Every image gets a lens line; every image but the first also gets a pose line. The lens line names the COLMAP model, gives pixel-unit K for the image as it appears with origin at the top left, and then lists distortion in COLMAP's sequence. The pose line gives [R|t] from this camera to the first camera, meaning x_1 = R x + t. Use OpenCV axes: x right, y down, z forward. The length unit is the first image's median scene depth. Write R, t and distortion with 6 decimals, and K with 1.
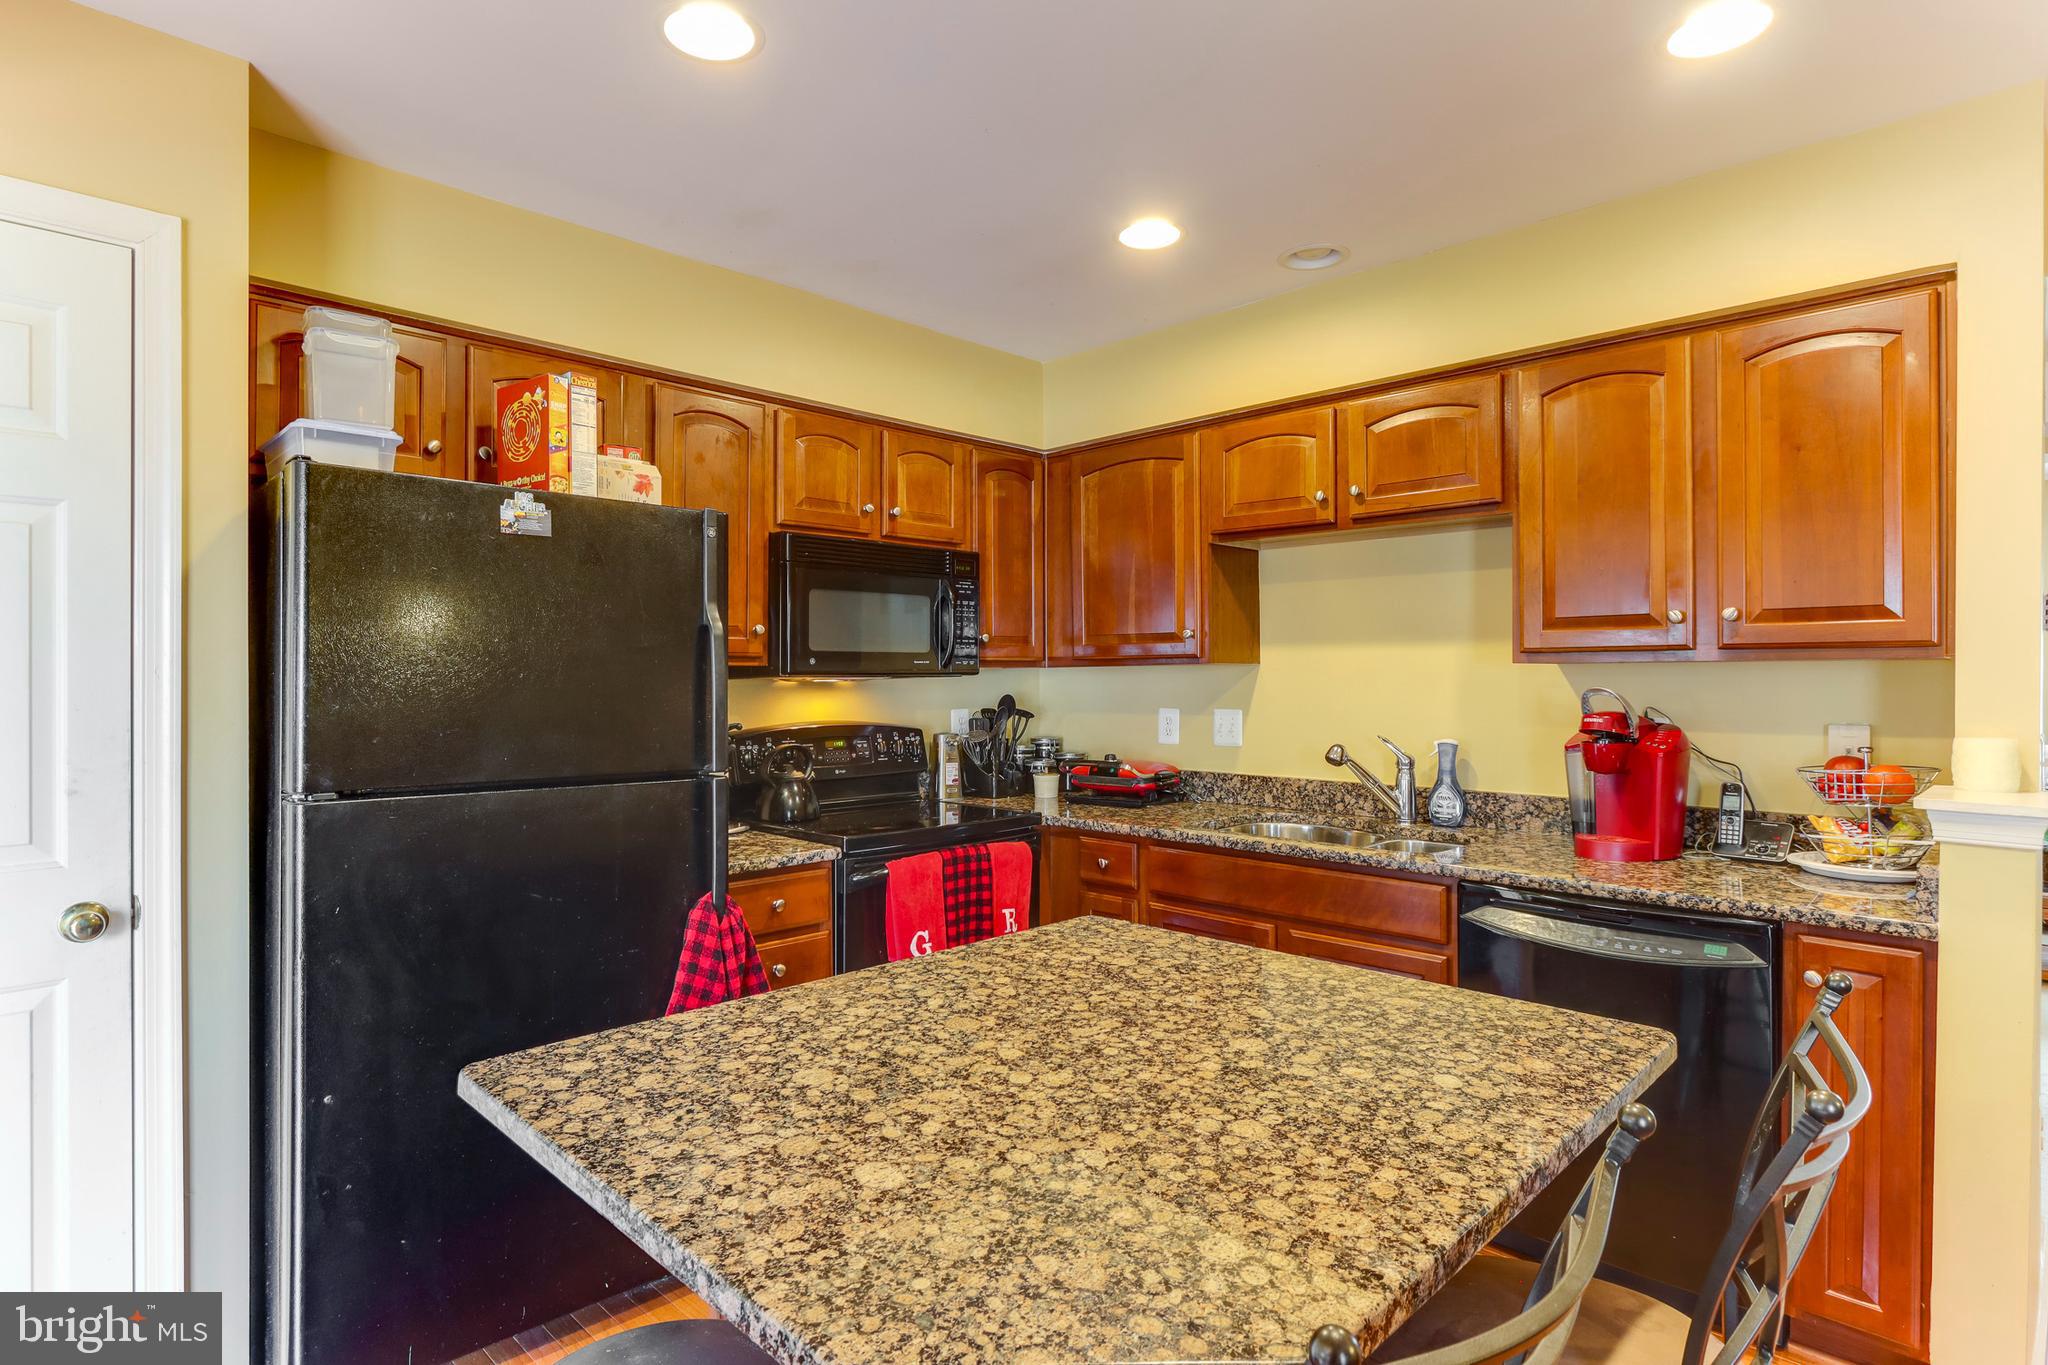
lens RADIAL K [[1038.2, 0, 1018.3], [0, 1038.2, 675.5], [0, 0, 1]] dist [-0.010881, -0.000066]
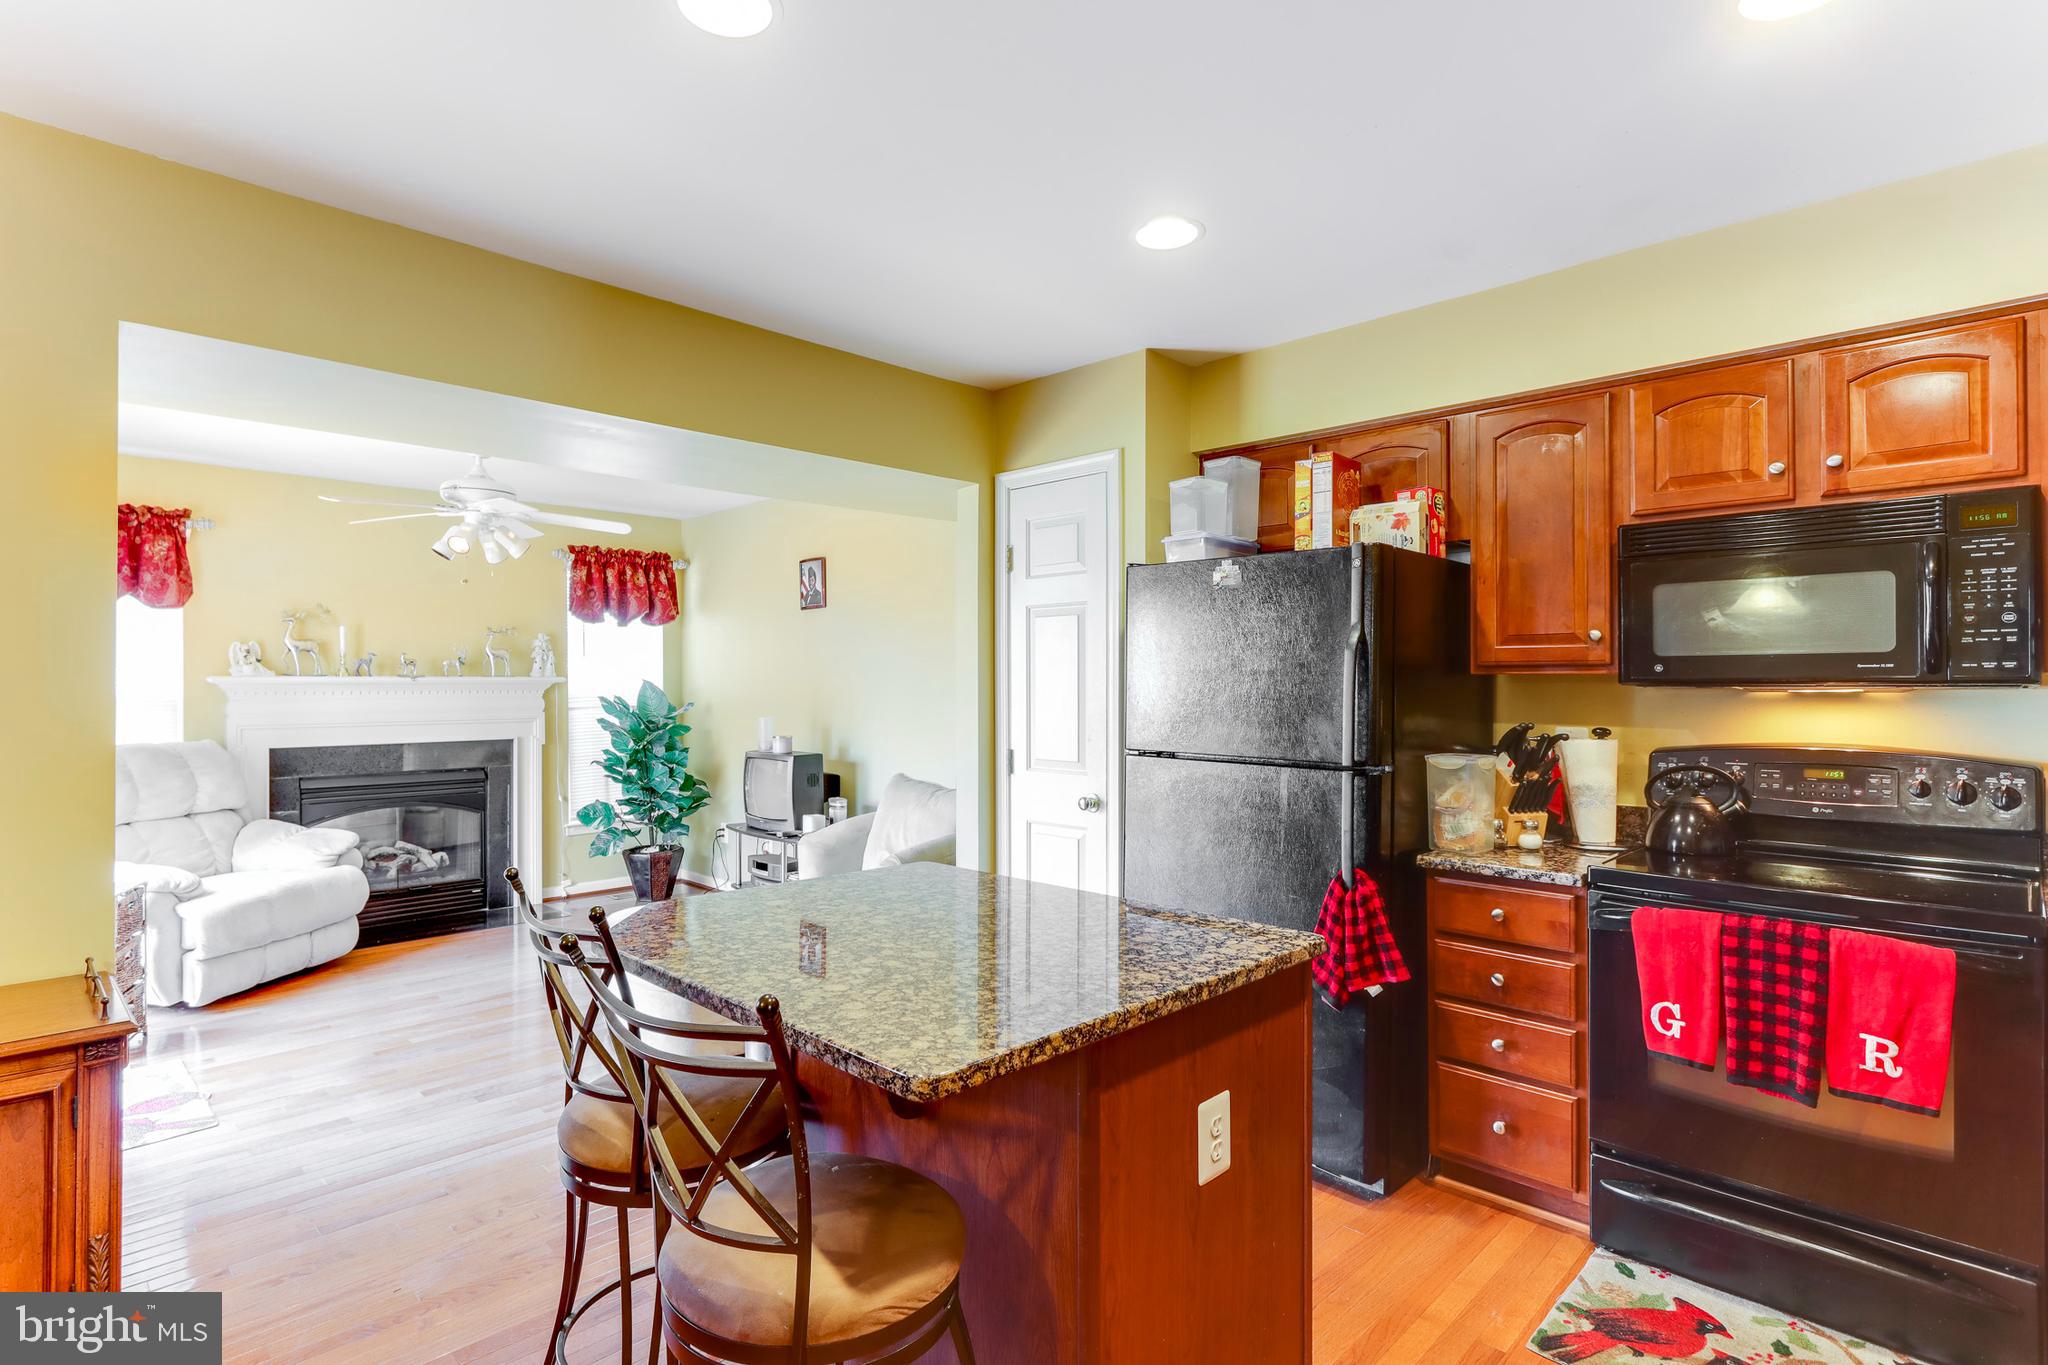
lens RADIAL K [[1038.2, 0, 1016.0], [0, 1038.2, 672.3], [0, 0, 1]] dist [-0.010881, -0.000066]
pose [[0.012899, -0.009469, -0.999872, 1.228498], [0.000814, 0.999955, -0.009459, -0.004285], [0.999916, -0.000692, 0.012906, 0.842963]]
